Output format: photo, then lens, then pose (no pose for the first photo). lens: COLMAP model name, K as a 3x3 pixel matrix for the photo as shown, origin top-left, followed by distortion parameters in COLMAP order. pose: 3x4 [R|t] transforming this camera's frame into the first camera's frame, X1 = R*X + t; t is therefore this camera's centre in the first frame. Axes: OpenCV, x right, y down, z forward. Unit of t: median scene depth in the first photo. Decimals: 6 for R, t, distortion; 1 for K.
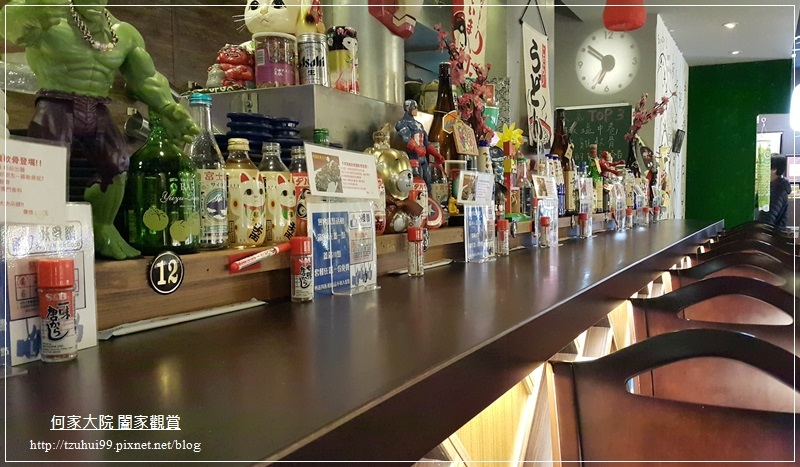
lens RADIAL K [[716.5, 0, 400.3], [0, 716.5, 234.2], [0, 0, 1]] dist [-0.009828, -0.004298]
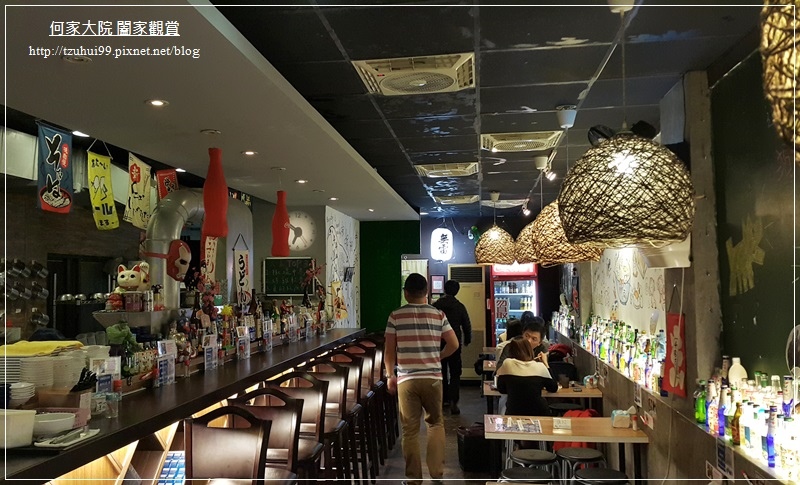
lens RADIAL K [[707.8, 0, 399.6], [0, 707.8, 243.4], [0, 0, 1]] dist [0.048985, 0.002703]
pose [[0.938139, 0.012531, 0.346033, -0.140607], [0.023360, 0.994778, -0.099355, -0.138989], [-0.345471, 0.101292, 0.932947, -1.637631]]
